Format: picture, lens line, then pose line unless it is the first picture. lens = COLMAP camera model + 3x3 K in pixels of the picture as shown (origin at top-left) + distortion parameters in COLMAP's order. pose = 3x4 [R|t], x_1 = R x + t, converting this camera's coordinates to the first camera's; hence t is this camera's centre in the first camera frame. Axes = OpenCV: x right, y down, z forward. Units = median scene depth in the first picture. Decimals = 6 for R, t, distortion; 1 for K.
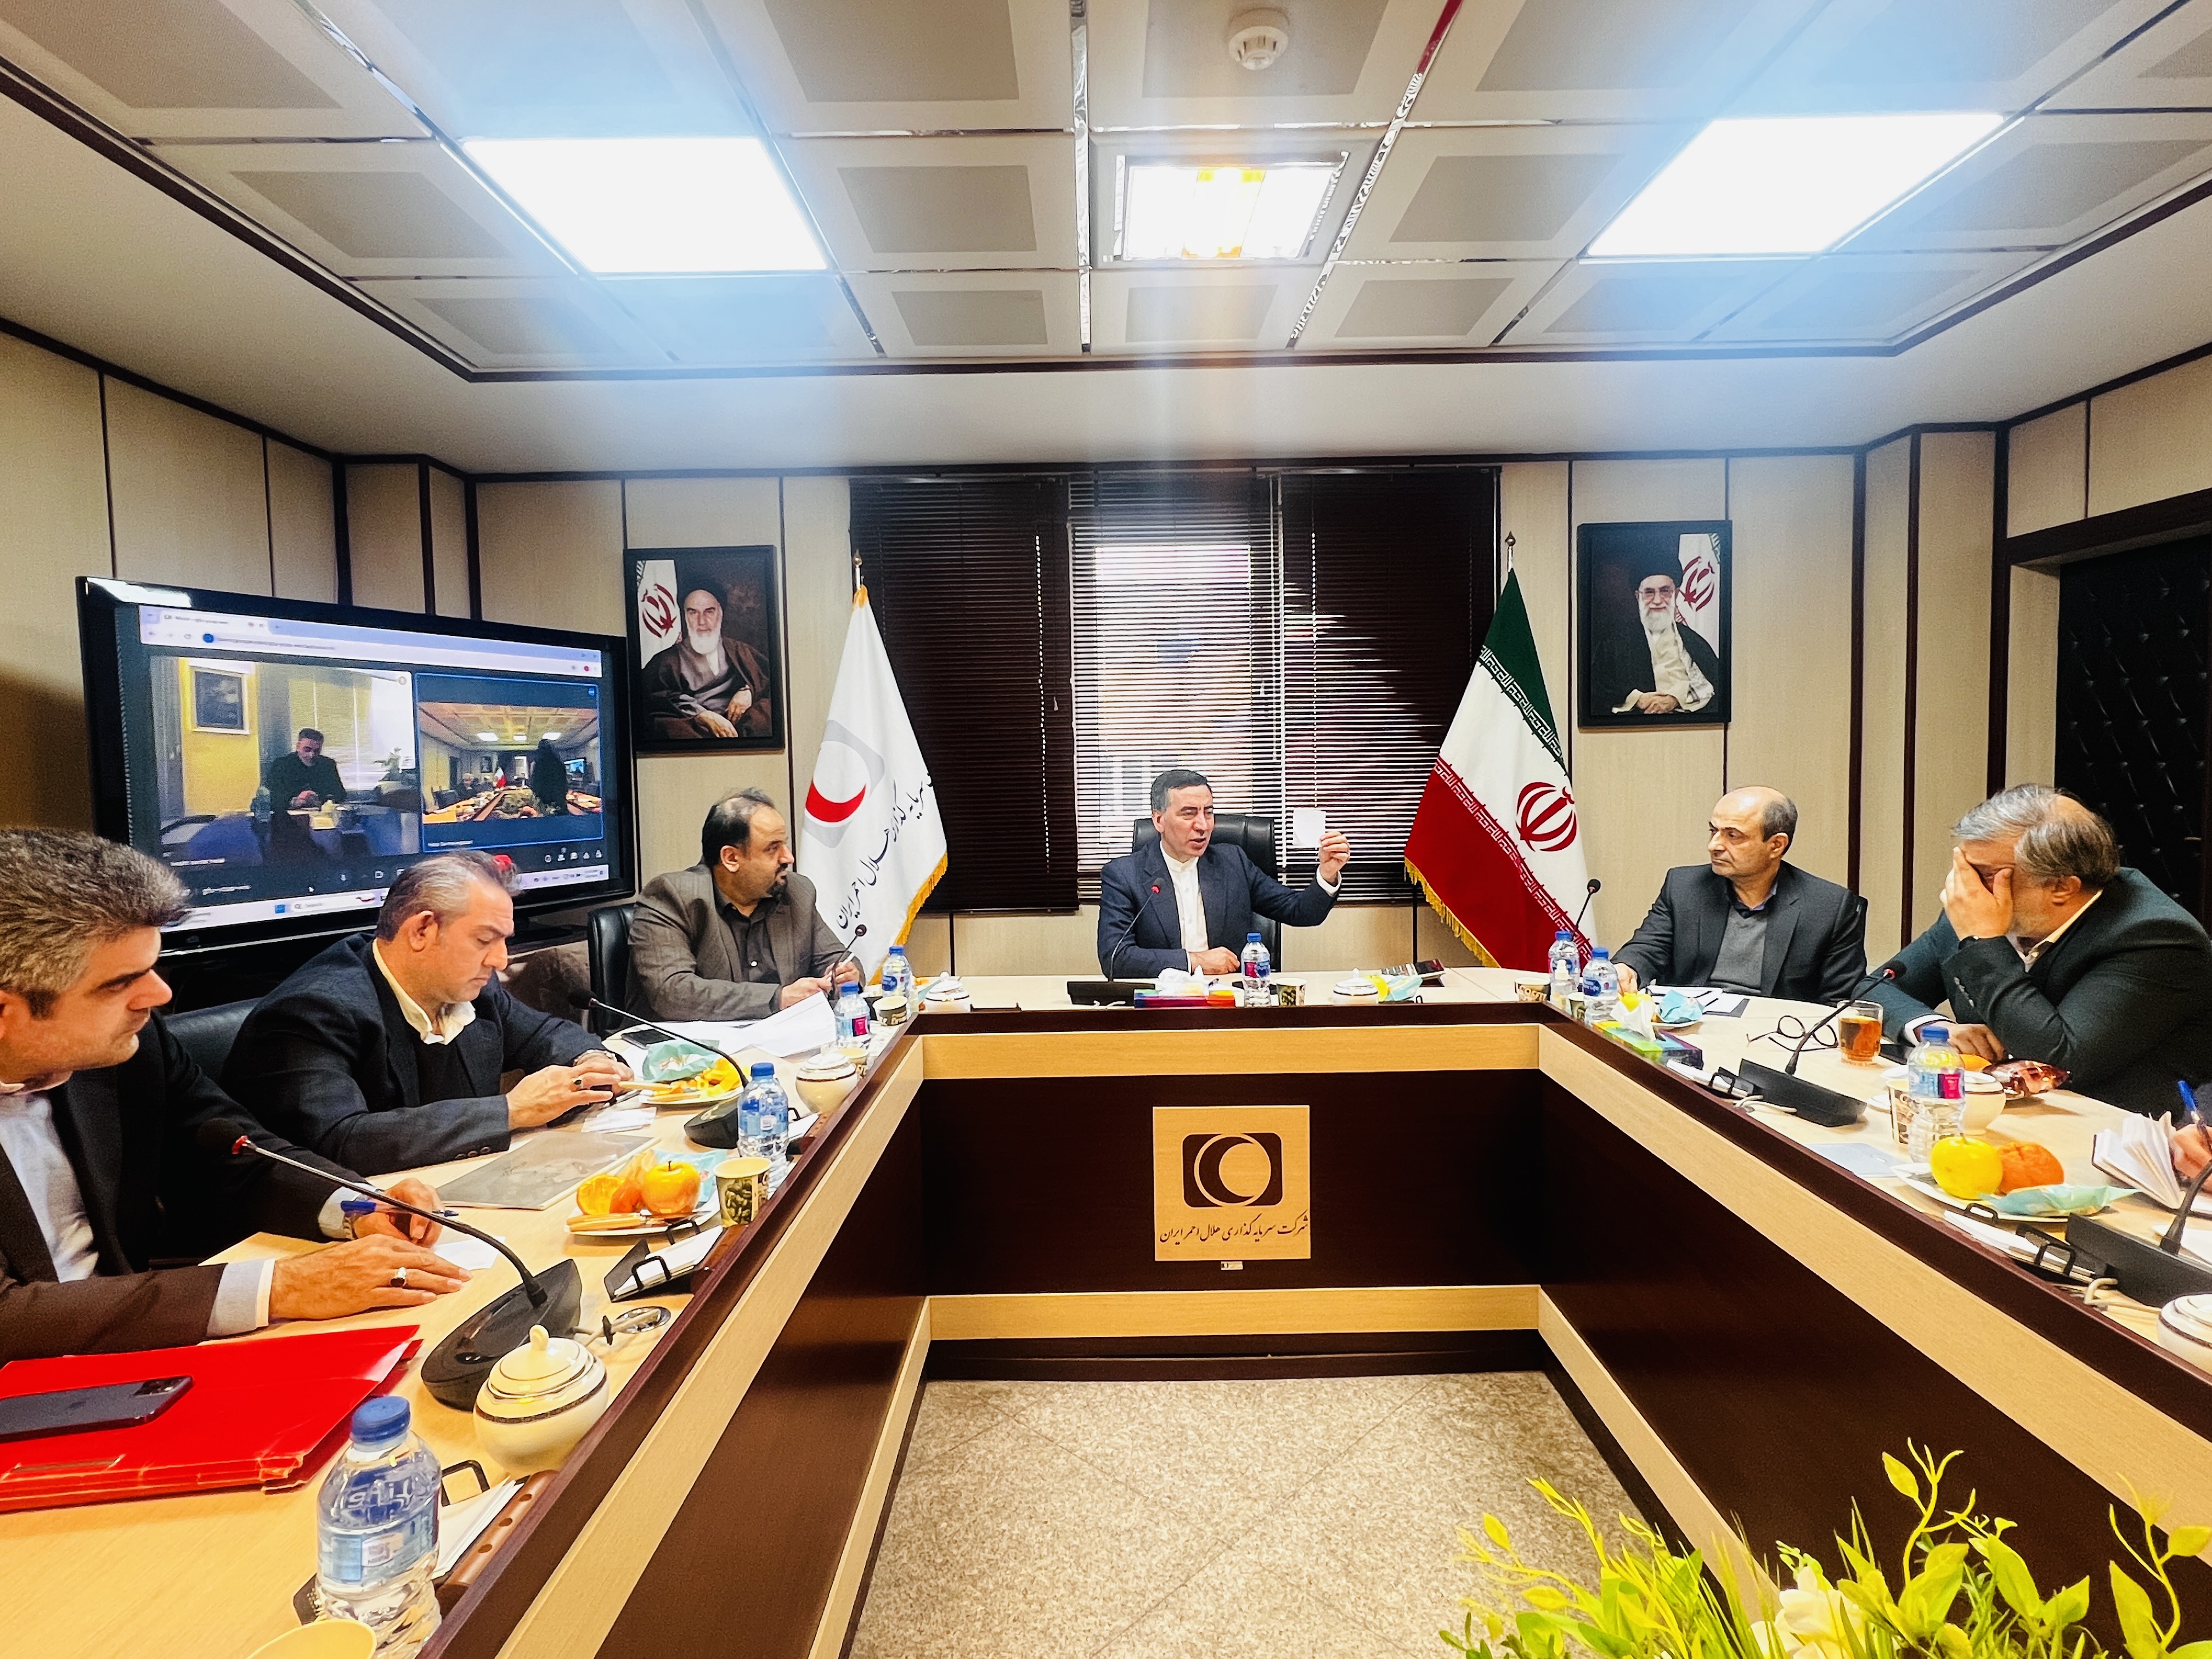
lens RADIAL K [[1095.0, 0, 1105.6], [0, 1095.0, 832.8], [0, 0, 1]] dist [0.000324, 0.001229]
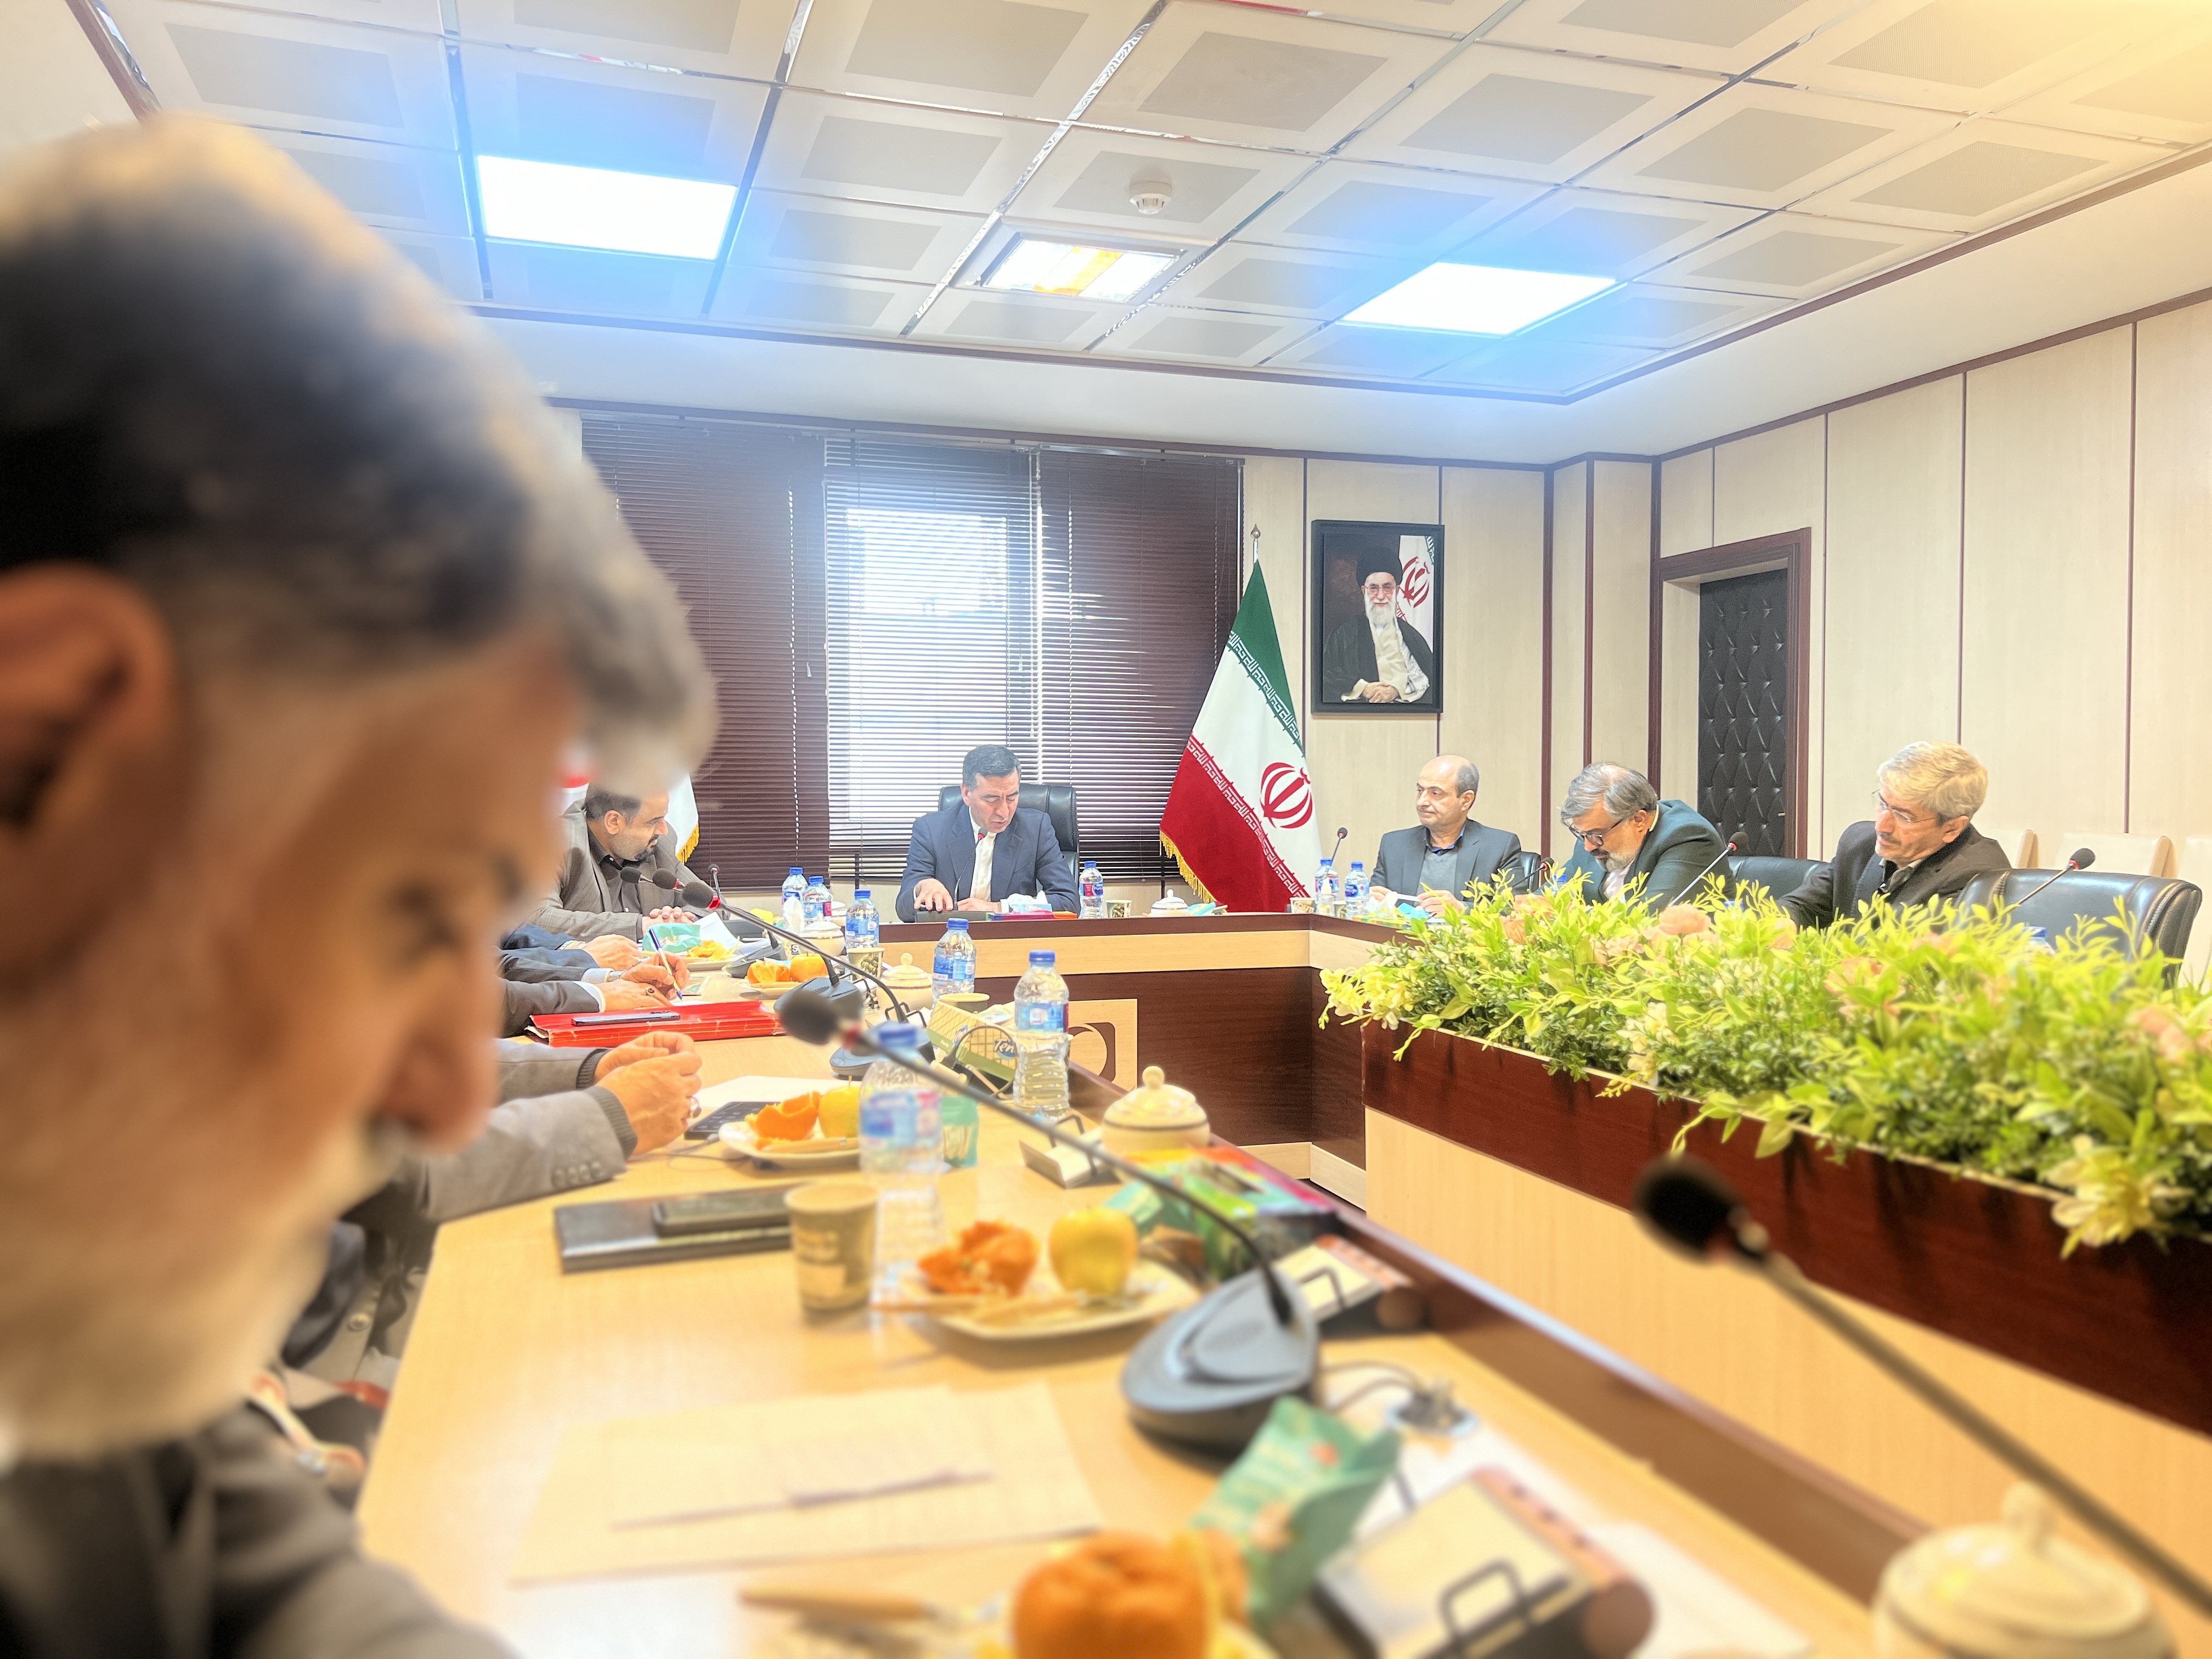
lens RADIAL K [[1680.0, 0, 1107.2], [0, 1680.0, 825.9], [0, 0, 1]] dist [0.182051, -0.000849]
pose [[0.951596, 0.011814, 0.307126, -0.260819], [-0.002527, 0.999528, -0.030619, 0.064273], [-0.307342, 0.028361, 0.951176, -0.494122]]
